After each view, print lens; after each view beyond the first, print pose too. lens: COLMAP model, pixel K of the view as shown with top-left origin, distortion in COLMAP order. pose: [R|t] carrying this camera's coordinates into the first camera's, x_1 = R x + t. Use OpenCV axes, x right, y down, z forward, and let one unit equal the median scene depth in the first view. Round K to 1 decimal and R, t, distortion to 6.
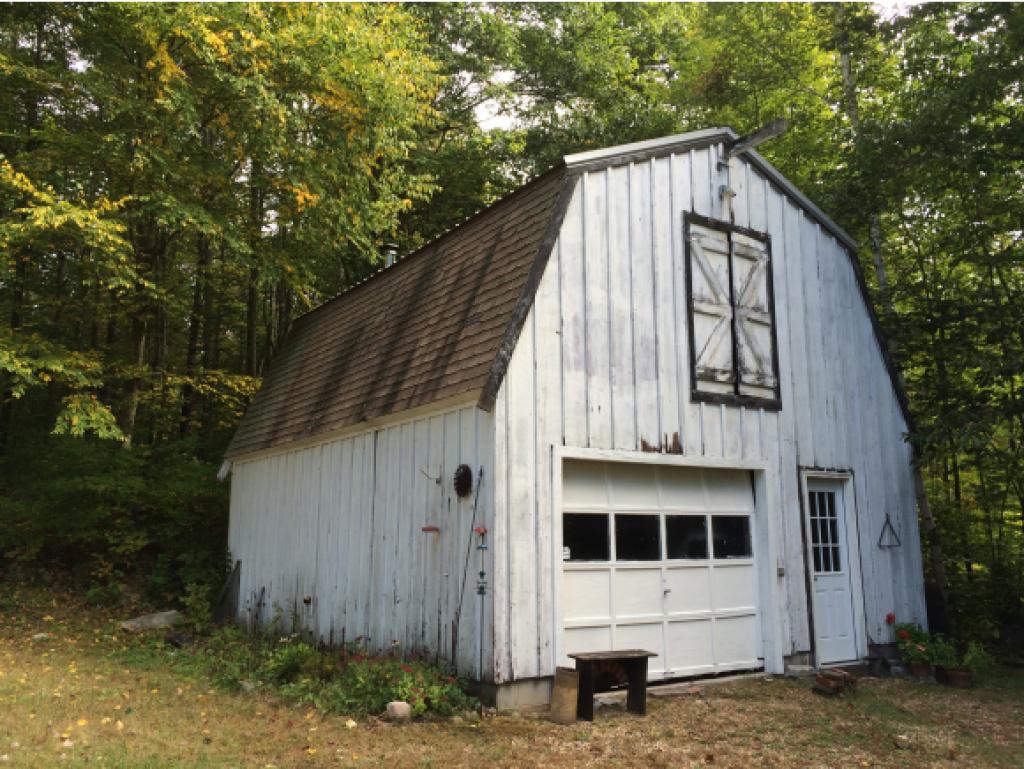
lens RADIAL K [[877.0, 0, 505.5], [0, 877.0, 381.5], [0, 0, 1]] dist [0.066795, -0.086348]
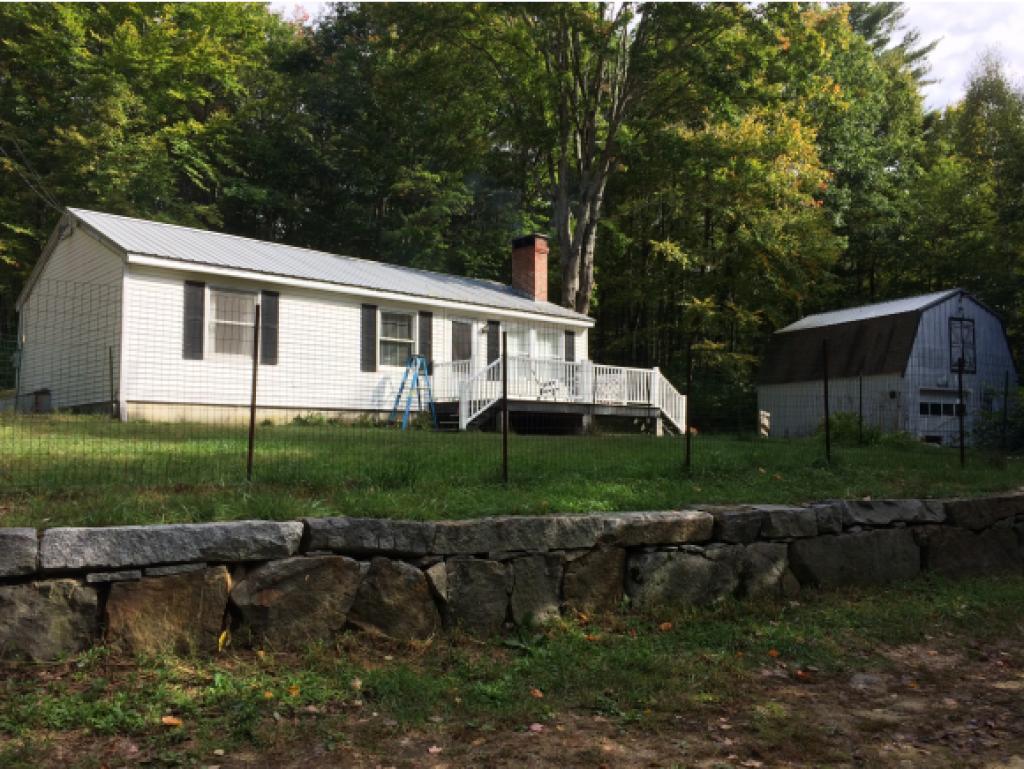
lens RADIAL K [[869.0, 0, 512.0], [0, 869.0, 384.5], [0, 0, 1]] dist [0.075130, -0.099850]
pose [[0.990961, -0.000380, -0.134149, -0.972597], [0.014647, 0.994325, 0.105376, -0.299248], [0.133347, -0.106388, 0.985343, -2.501357]]
